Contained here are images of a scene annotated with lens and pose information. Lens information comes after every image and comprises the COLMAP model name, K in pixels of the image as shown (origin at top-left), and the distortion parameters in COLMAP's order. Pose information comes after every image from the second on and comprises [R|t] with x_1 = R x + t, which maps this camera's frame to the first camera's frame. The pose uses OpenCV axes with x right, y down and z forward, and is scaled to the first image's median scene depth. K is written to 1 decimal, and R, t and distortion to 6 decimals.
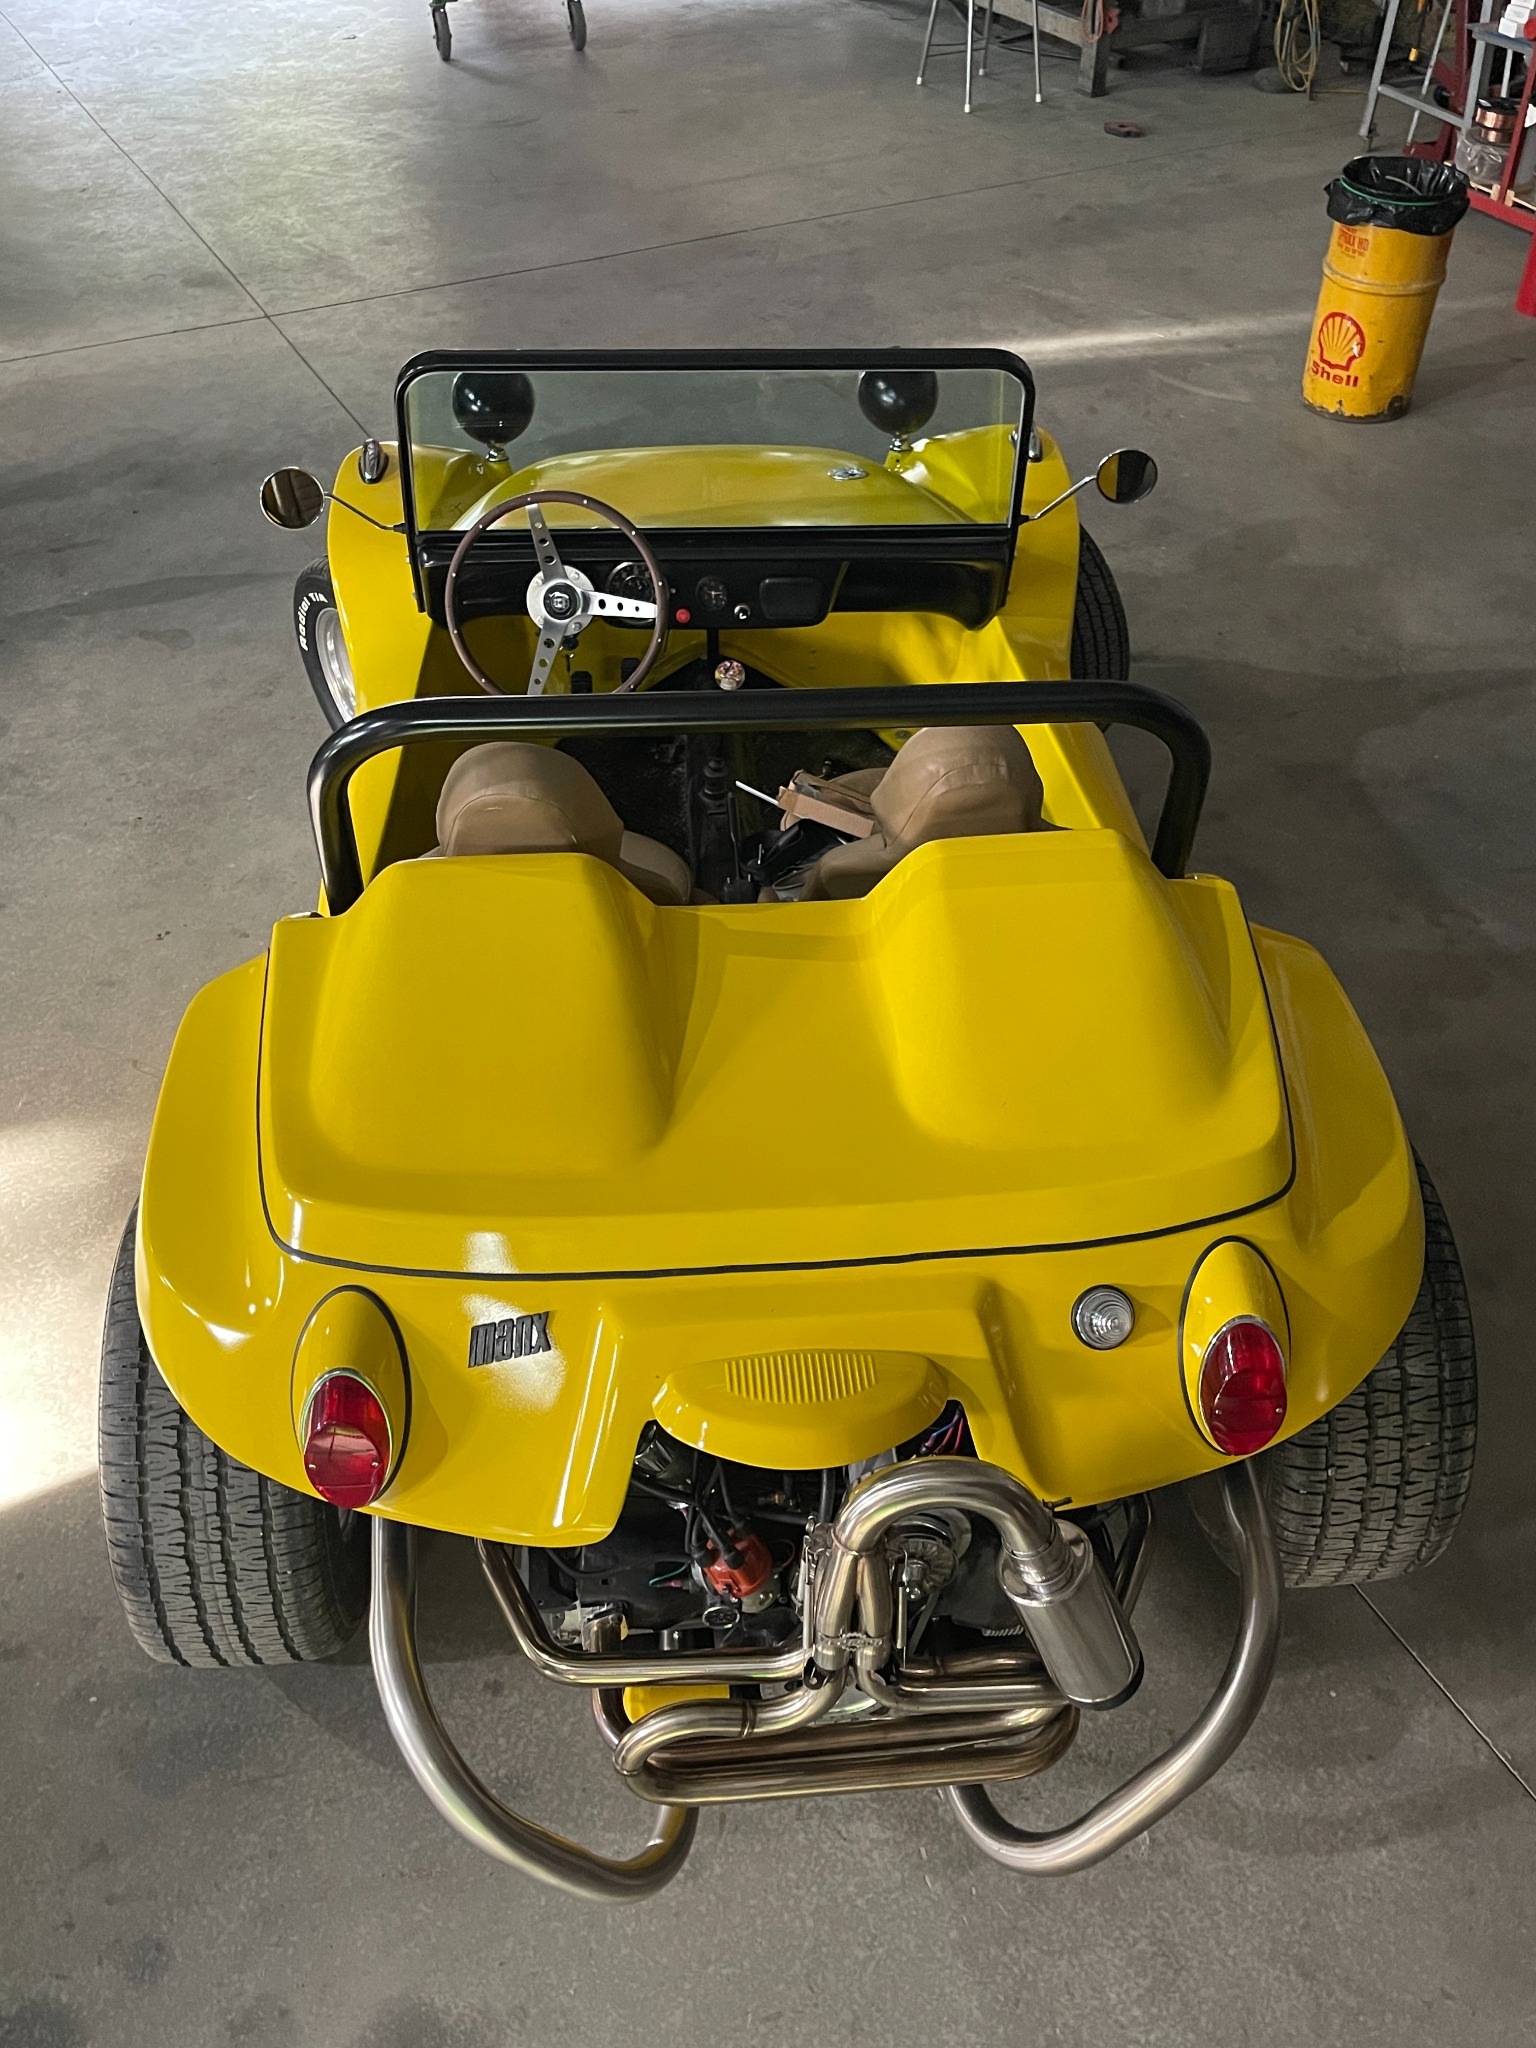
lens RADIAL K [[1730.2, 0, 768.0], [0, 1730.2, 1024.0], [0, 0, 1]] dist [0.051688, -0.081854]
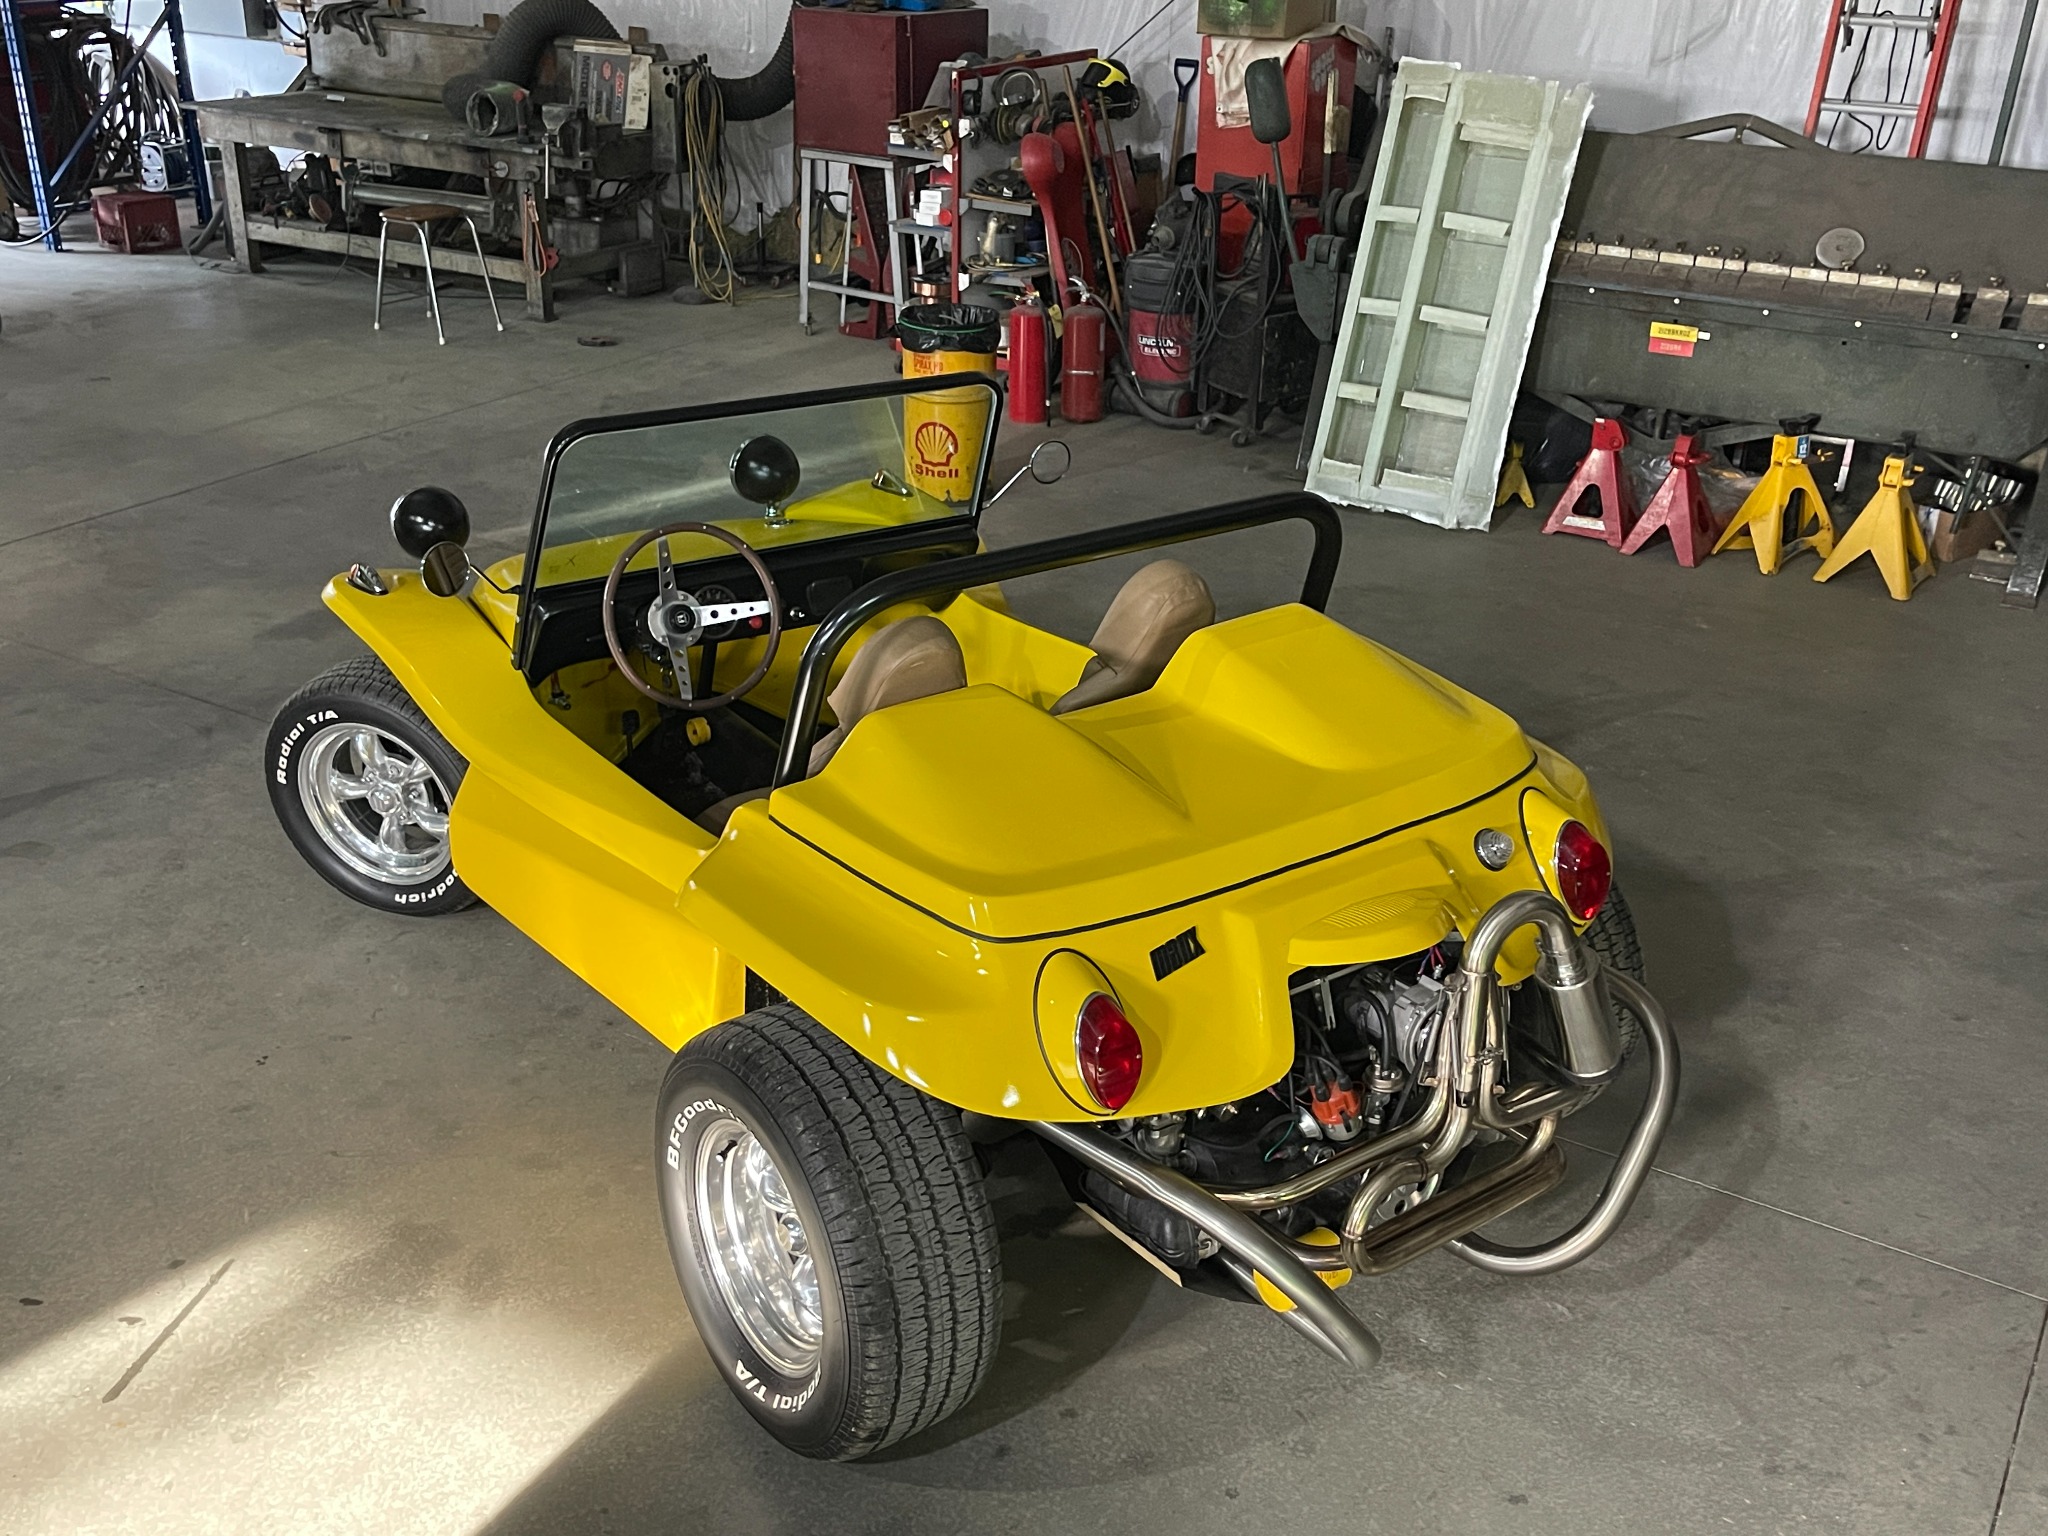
lens RADIAL K [[1854.5, 0, 1024.0], [0, 1854.5, 768.0], [0, 0, 1]] dist [0.051905, -0.127941]
pose [[0.867243, -0.211312, 0.450817, -0.495271], [0.324635, 0.926514, -0.190220, 0.161096], [-0.377493, 0.311318, 0.872113, -0.147986]]
